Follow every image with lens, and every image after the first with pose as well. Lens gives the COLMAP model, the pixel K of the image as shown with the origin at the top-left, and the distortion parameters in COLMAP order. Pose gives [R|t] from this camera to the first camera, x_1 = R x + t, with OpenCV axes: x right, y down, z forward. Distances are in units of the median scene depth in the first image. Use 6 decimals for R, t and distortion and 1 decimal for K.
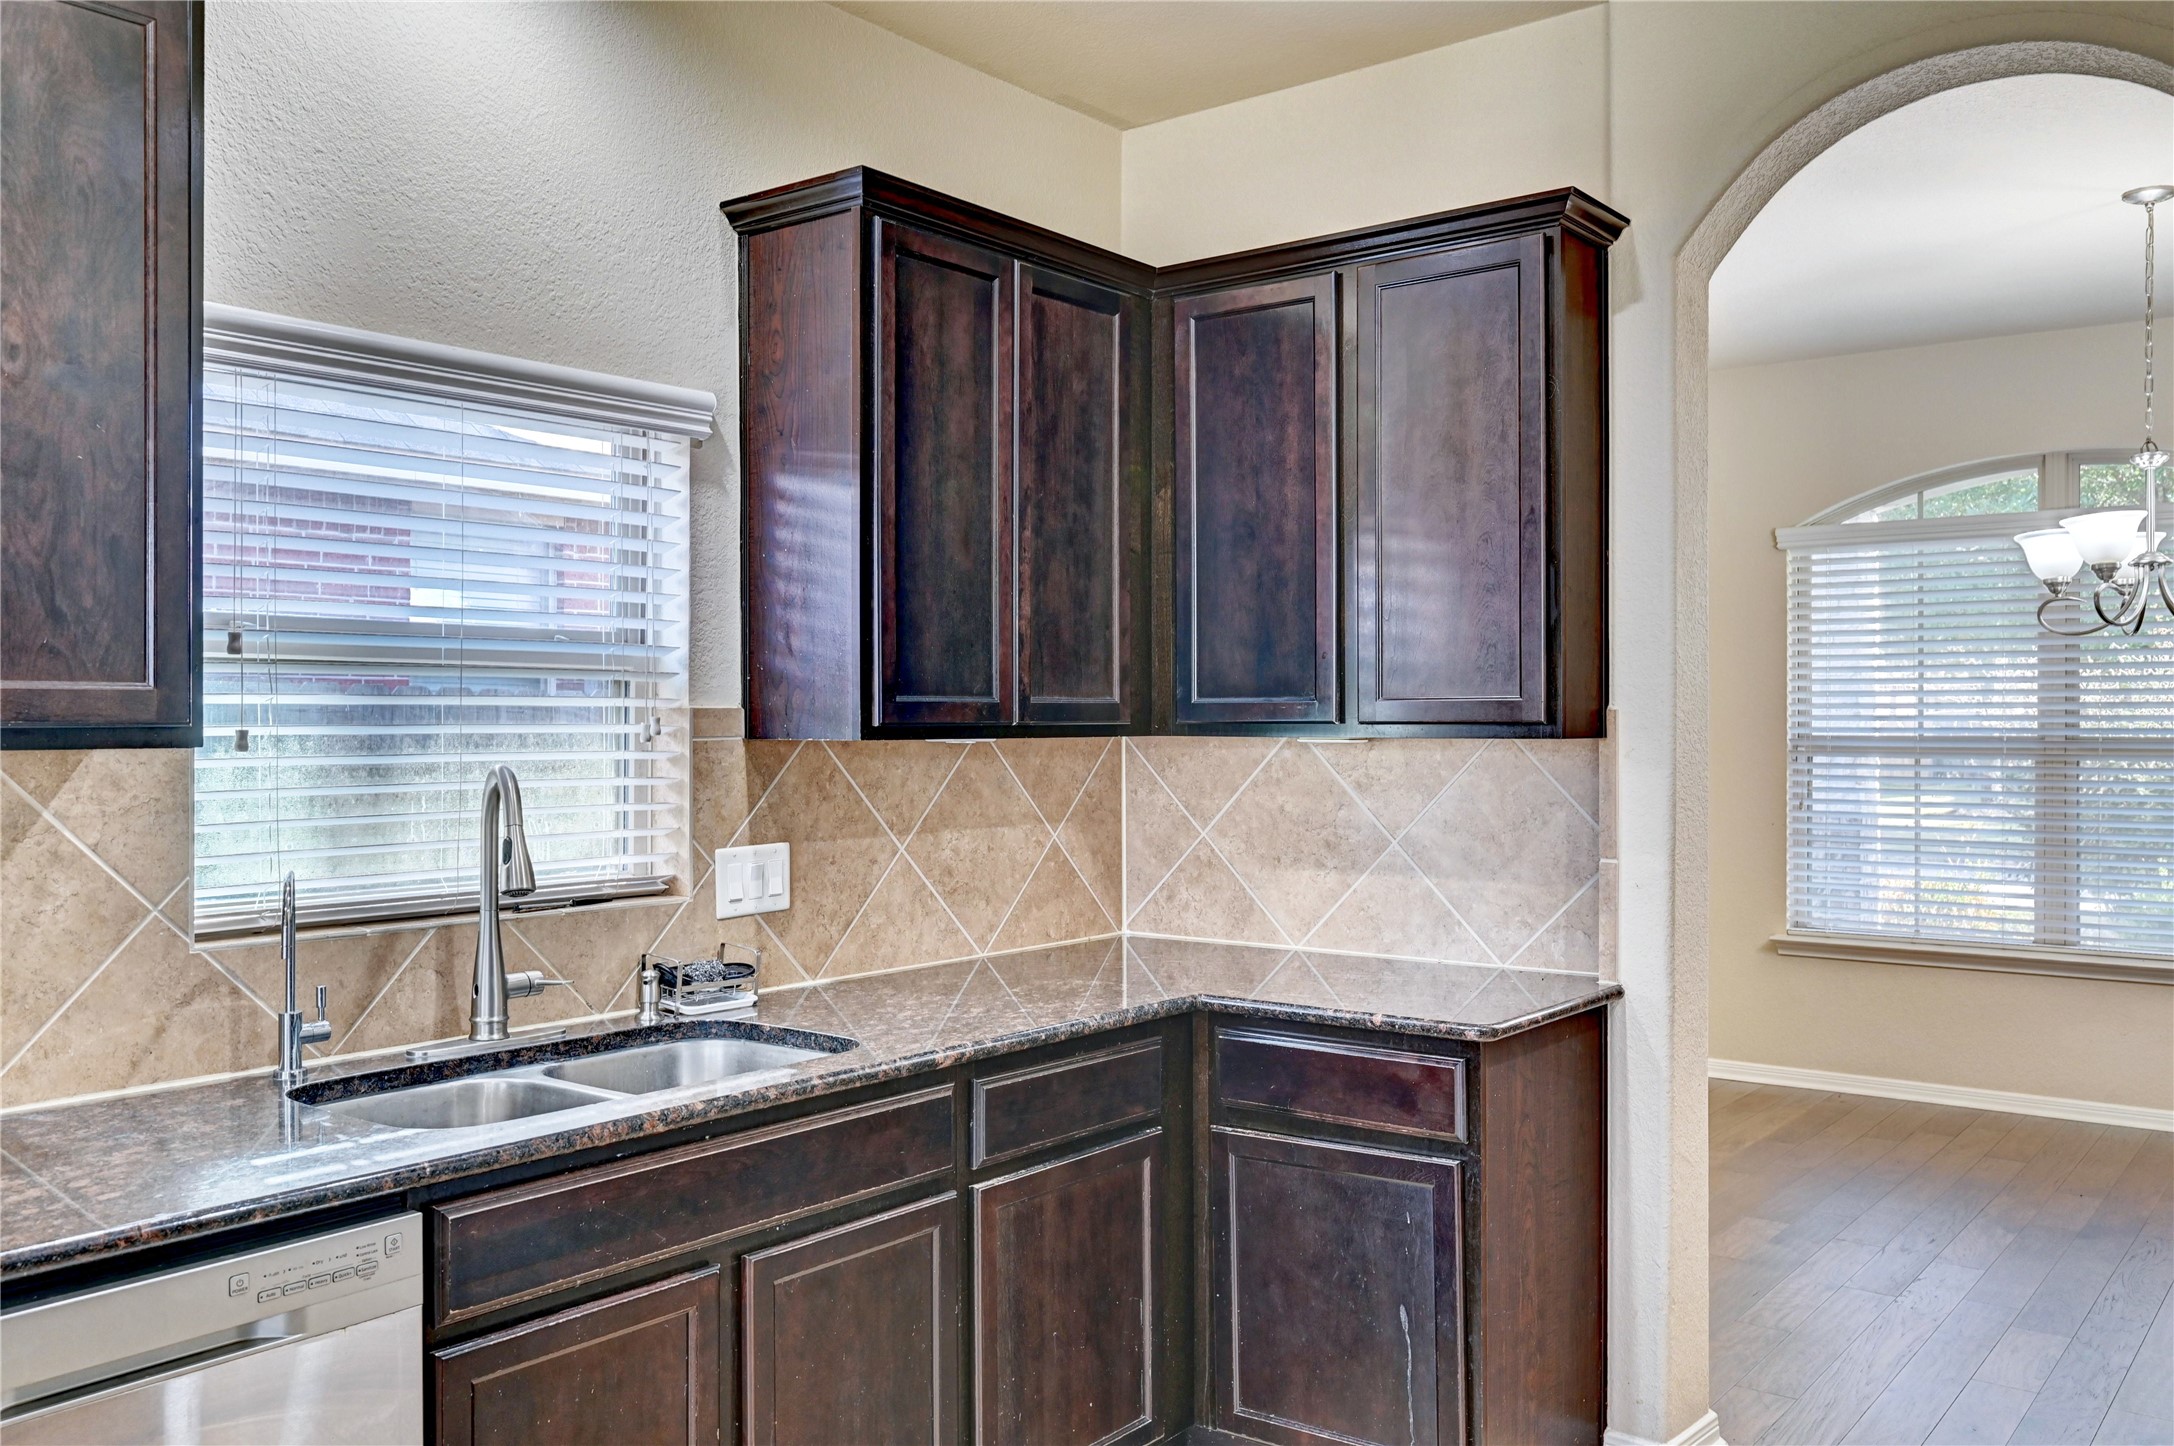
lens RADIAL K [[1789.2, 0, 1095.6], [0, 1789.2, 724.7], [0, 0, 1]] dist [0.012565, 0.002602]
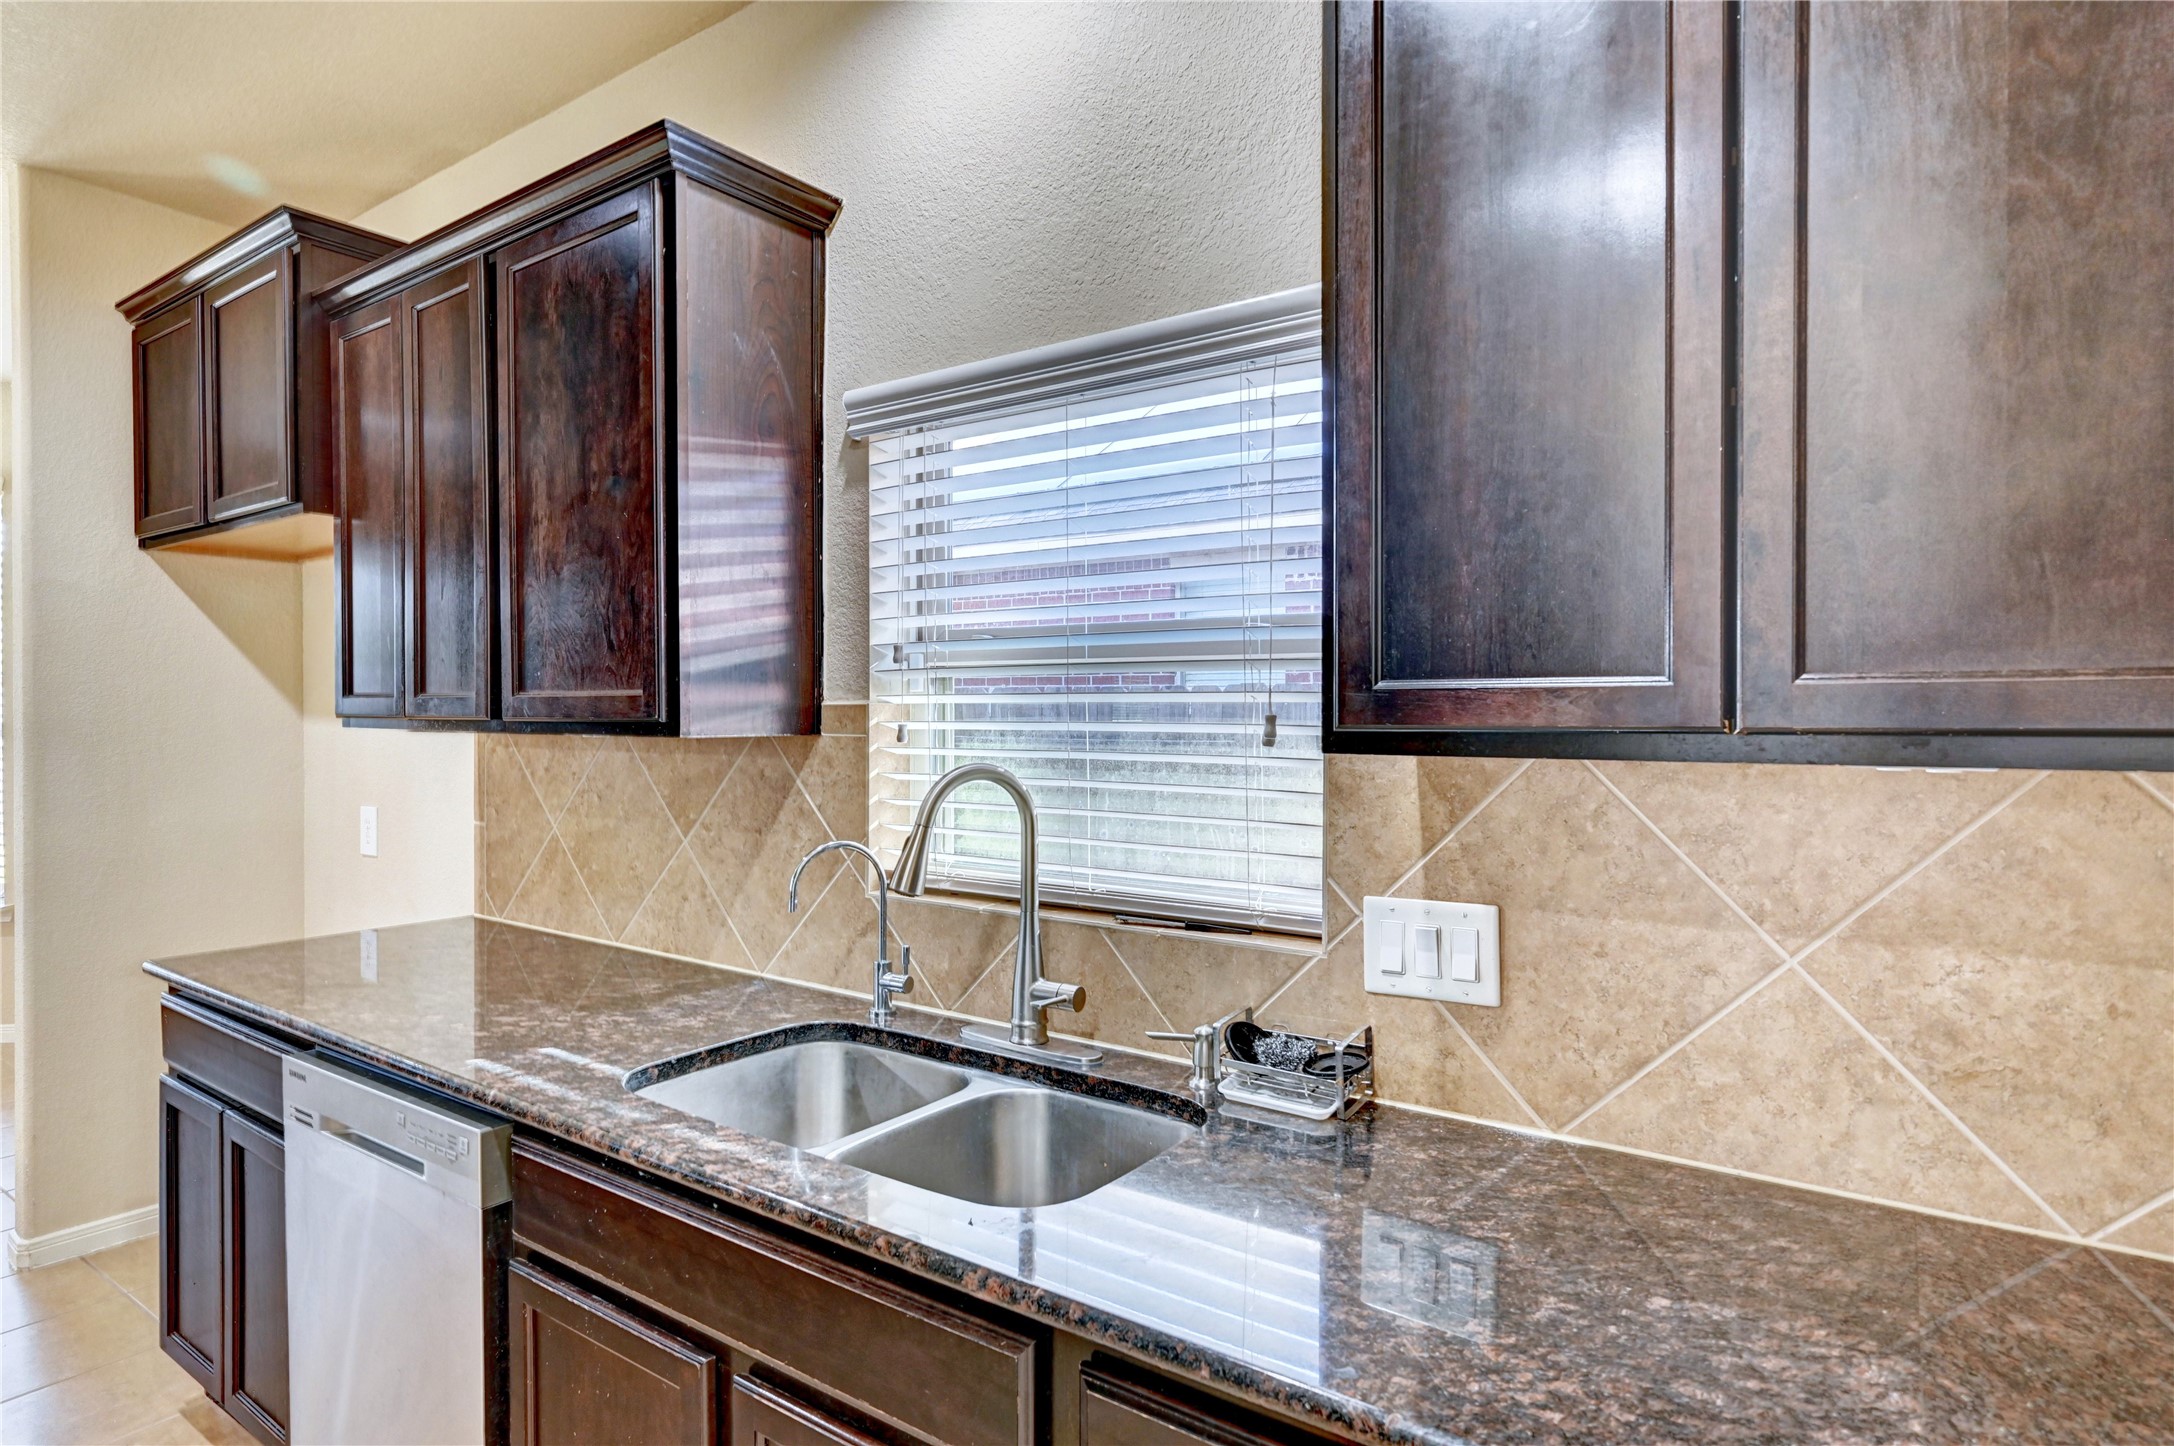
lens RADIAL K [[1184.4, 0, 1095.1], [0, 1184.4, 717.4], [0, 0, 1]] dist [-0.003312, -0.000688]
pose [[0.034803, 0.010117, -0.999343, 0.263891], [-0.001508, 0.999948, 0.010070, -0.008153], [0.999393, 0.001156, 0.034817, 0.856150]]
